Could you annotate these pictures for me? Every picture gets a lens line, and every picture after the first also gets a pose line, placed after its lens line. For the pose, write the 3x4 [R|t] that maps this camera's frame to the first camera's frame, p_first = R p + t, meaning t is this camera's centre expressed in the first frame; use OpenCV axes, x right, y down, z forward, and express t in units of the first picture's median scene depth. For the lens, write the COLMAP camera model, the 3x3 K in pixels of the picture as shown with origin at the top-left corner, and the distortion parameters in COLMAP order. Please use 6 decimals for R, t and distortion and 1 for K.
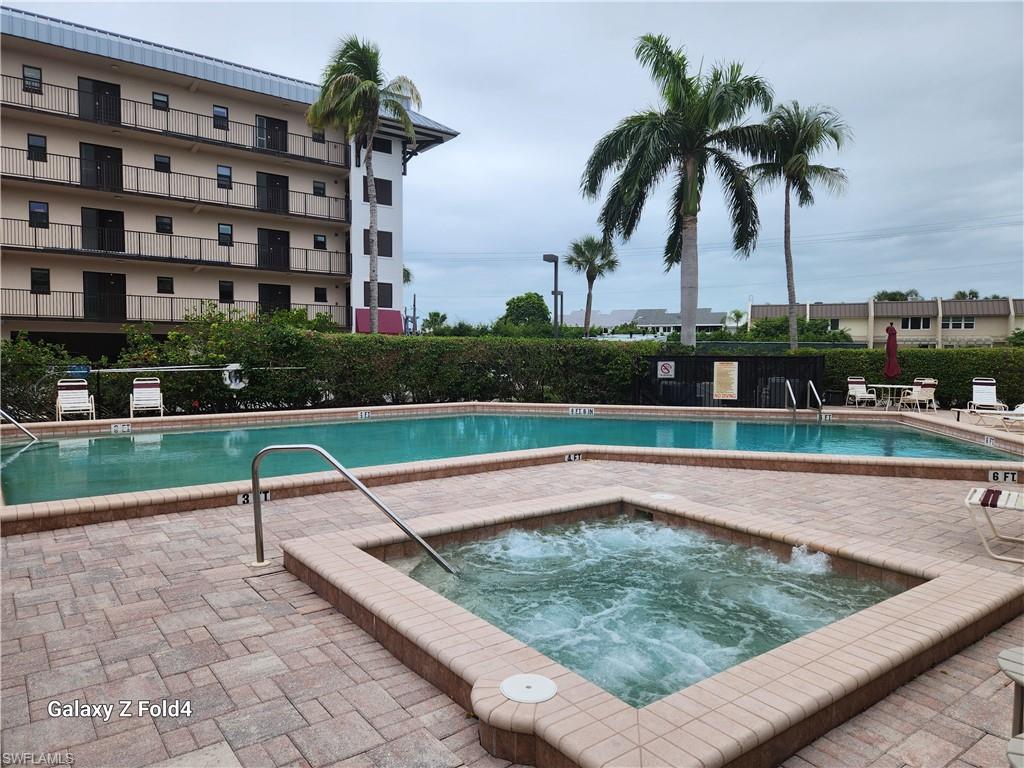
lens RADIAL K [[681.3, 0, 508.3], [0, 681.3, 387.0], [0, 0, 1]] dist [0.065058, -0.063104]
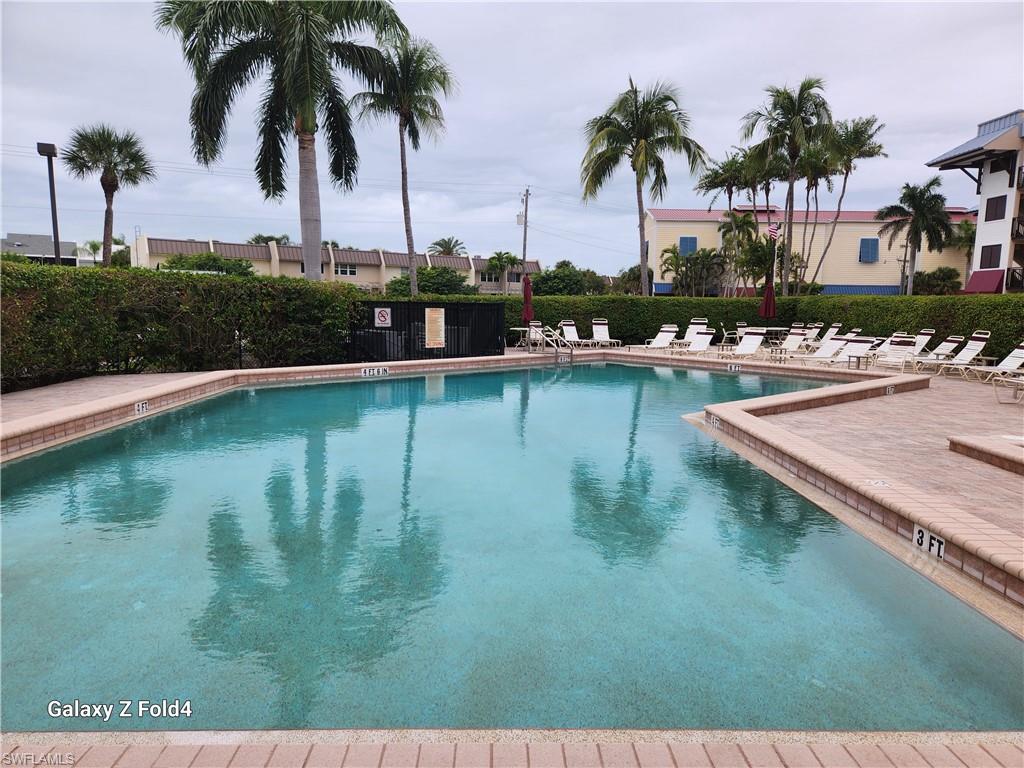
lens RADIAL K [[681.3, 0, 508.3], [0, 681.3, 387.0], [0, 0, 1]] dist [0.065058, -0.063104]
pose [[0.575562, -0.098139, 0.811848, -0.333506], [0.027196, 0.994521, 0.100940, -0.017243], [-0.817306, -0.036018, 0.575077, 0.305601]]
